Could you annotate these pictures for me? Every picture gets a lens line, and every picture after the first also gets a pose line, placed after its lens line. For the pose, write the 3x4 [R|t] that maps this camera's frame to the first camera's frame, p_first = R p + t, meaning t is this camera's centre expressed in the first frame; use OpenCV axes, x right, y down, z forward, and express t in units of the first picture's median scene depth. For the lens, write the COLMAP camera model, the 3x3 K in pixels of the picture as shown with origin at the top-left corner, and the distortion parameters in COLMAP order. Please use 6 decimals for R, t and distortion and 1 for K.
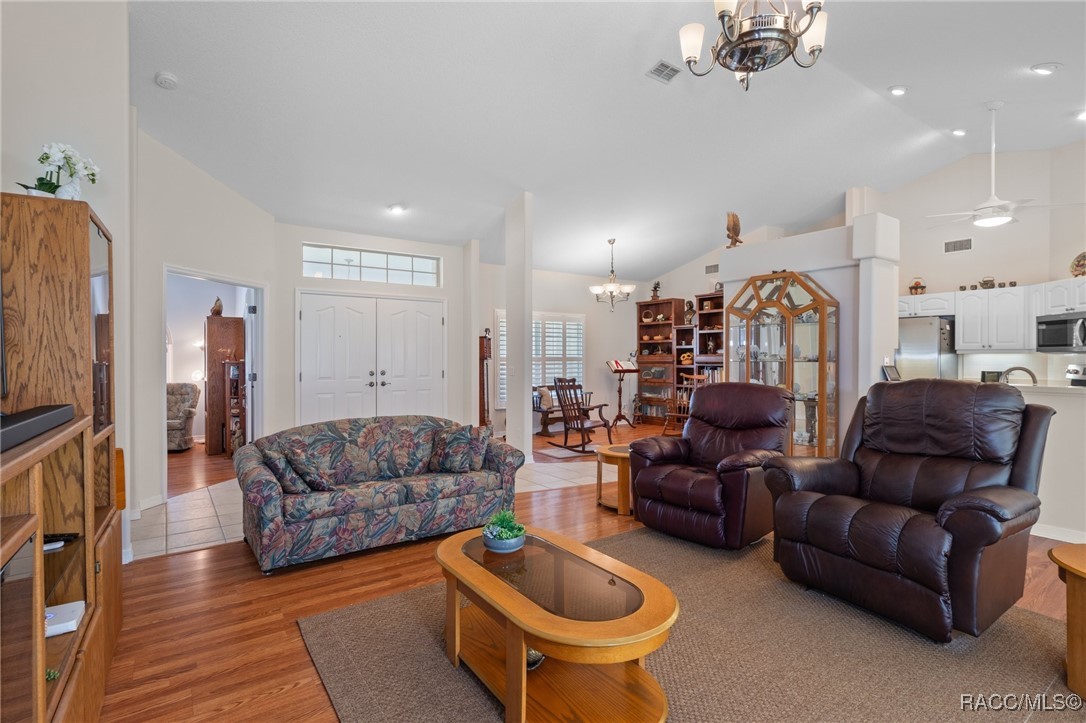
lens RADIAL K [[532.0, 0, 541.7], [0, 532.0, 356.5], [0, 0, 1]] dist [-0.000990, 0.000129]
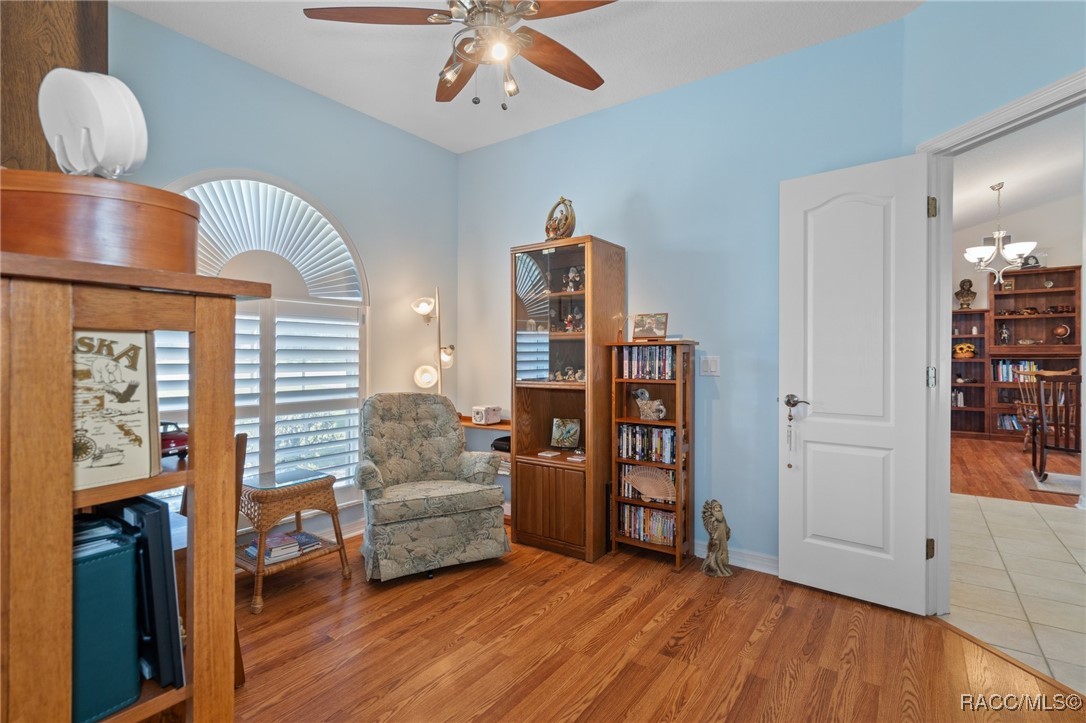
lens RADIAL K [[520.4, 0, 544.1], [0, 520.4, 358.8], [0, 0, 1]] dist [0.003437, 0.000757]
pose [[0.945162, 0.002780, 0.326591, -0.596845], [-0.004057, 0.999987, 0.003229, 0.016469], [-0.326577, -0.004377, 0.945160, 0.463157]]
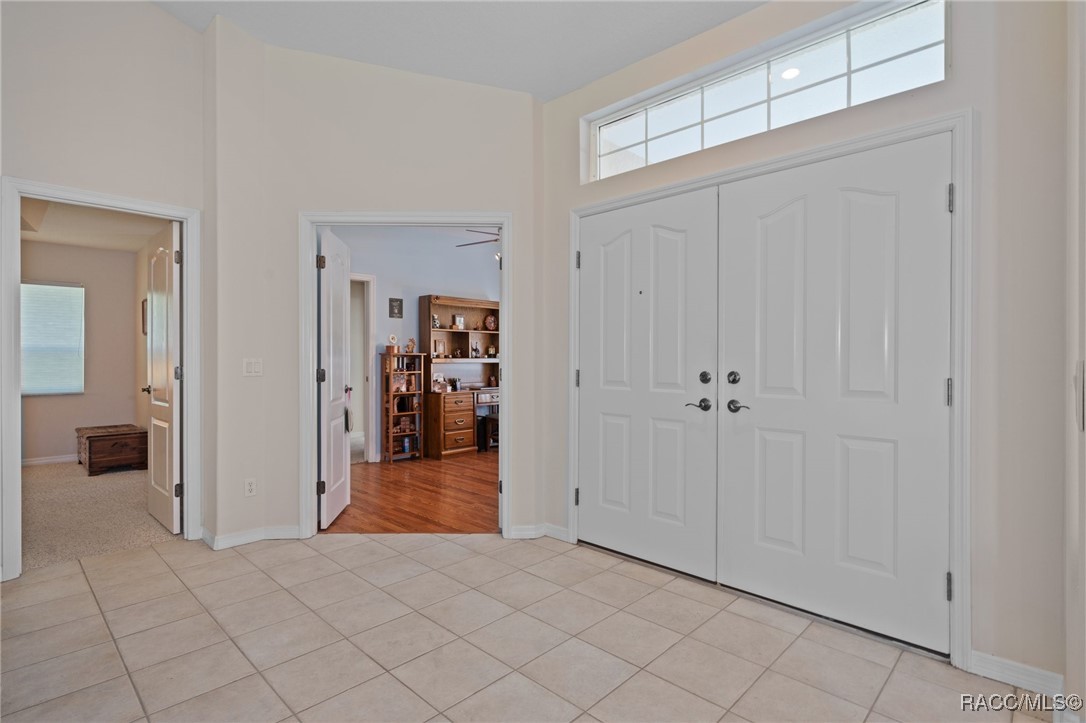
lens RADIAL K [[532.0, 0, 541.7], [0, 532.0, 356.5], [0, 0, 1]] dist [-0.000990, 0.000129]
pose [[0.182294, -0.001427, -0.983243, 0.035855], [-0.000946, 0.999998, -0.001626, 0.012497], [0.983244, 0.001226, 0.182293, 0.593827]]
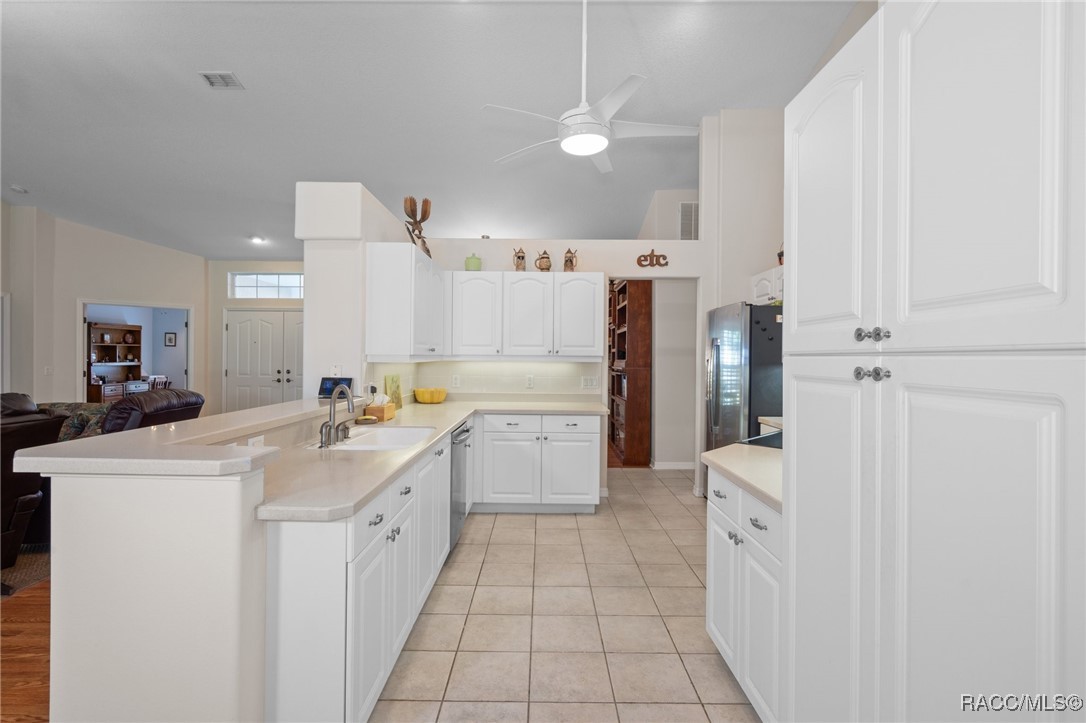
lens RADIAL K [[510.4, 0, 541.4], [0, 510.4, 357.2], [0, 0, 1]] dist [0.000190, 0.000401]
pose [[0.811596, 0.010408, -0.584127, 0.646790], [-0.010156, 0.999942, 0.003706, -0.009733], [0.584131, 0.002925, 0.811654, 0.284681]]
